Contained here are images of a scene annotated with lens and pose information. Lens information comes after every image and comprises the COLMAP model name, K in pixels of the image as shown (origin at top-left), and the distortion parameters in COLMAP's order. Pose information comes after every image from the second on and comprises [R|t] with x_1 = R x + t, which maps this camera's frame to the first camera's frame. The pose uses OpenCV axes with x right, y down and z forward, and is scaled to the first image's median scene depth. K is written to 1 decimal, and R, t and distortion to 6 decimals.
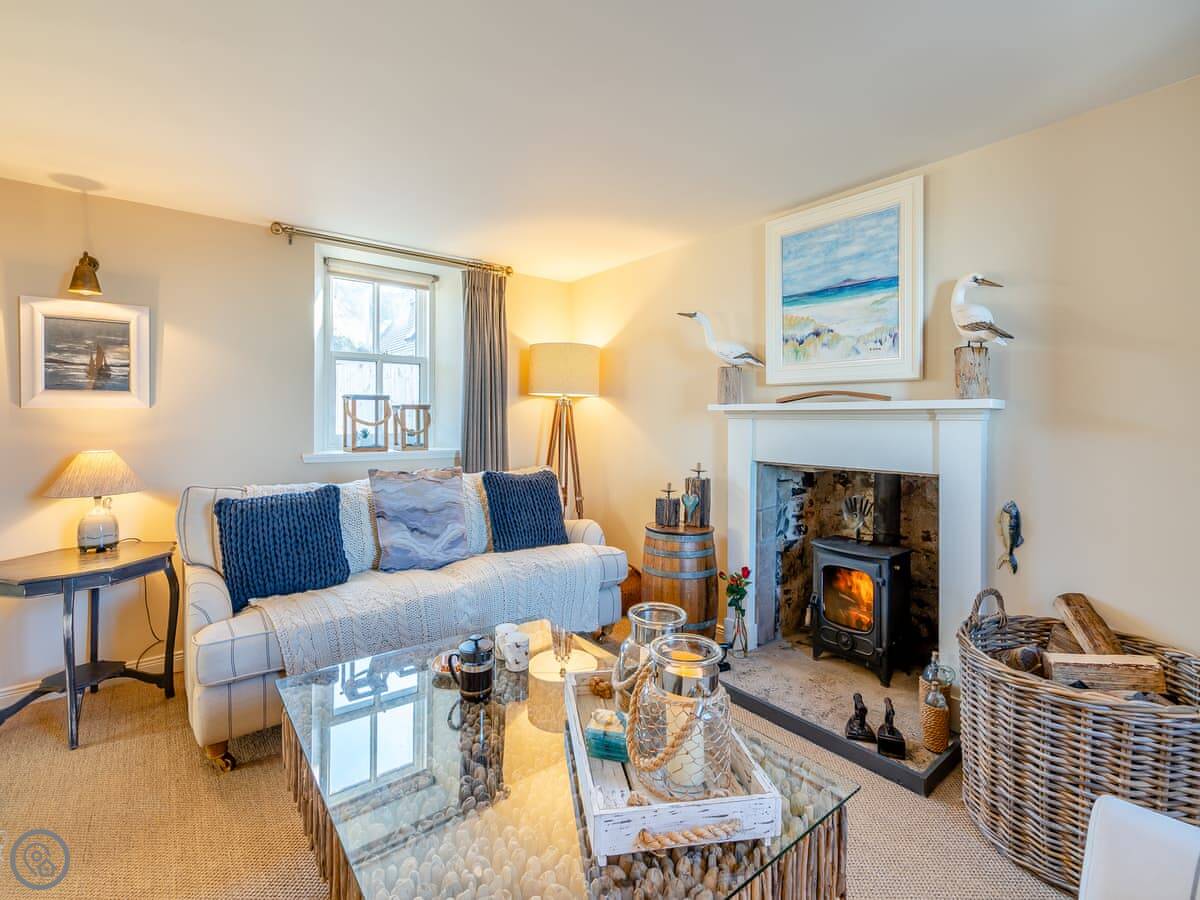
lens RADIAL K [[566.1, 0, 609.9], [0, 566.1, 414.0], [0, 0, 1]] dist [-0.001858, 0.000347]
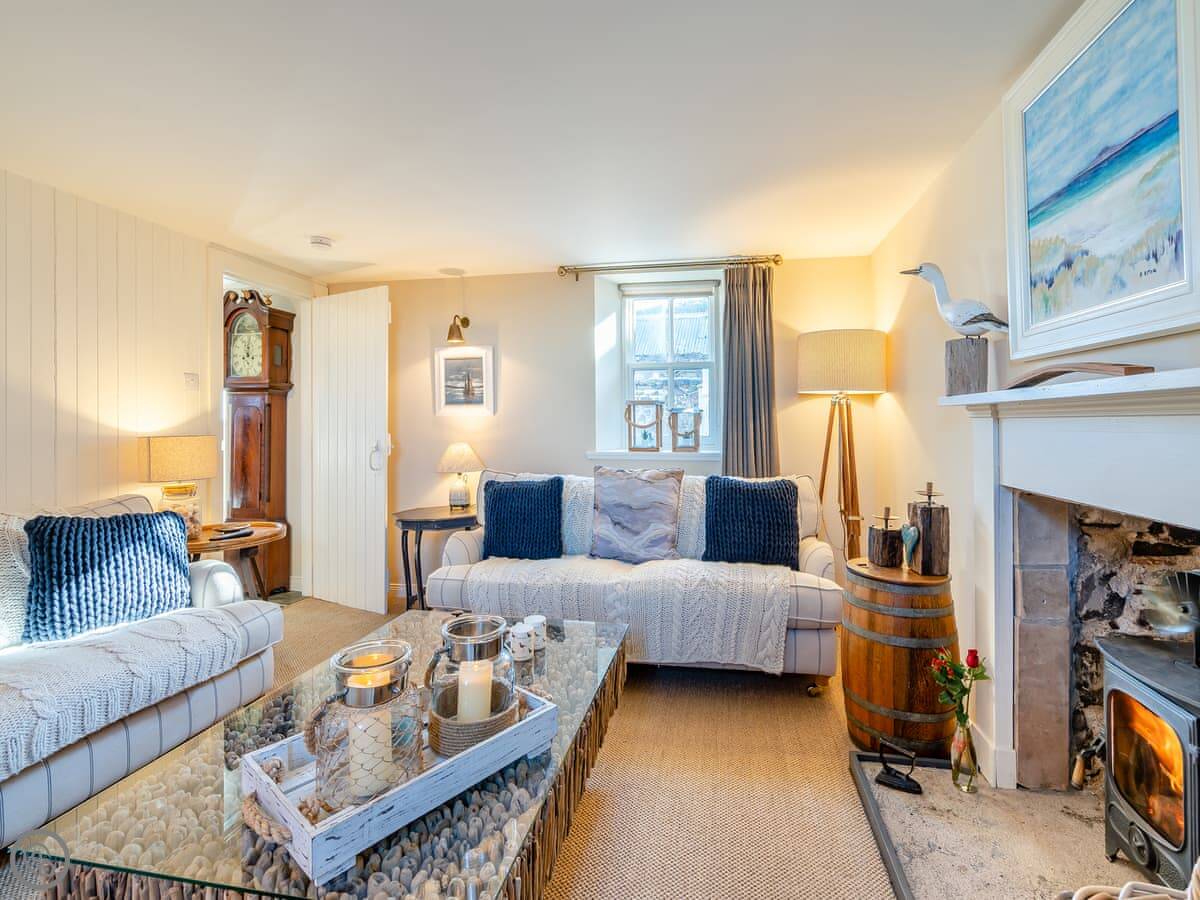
lens RADIAL K [[566.1, 0, 609.9], [0, 566.1, 414.0], [0, 0, 1]] dist [-0.001858, 0.000347]
pose [[0.649417, -0.017319, -0.760236, 0.470358], [0.011146, 0.999850, -0.013256, 0.008700], [0.760351, 0.000135, 0.649512, 0.282592]]
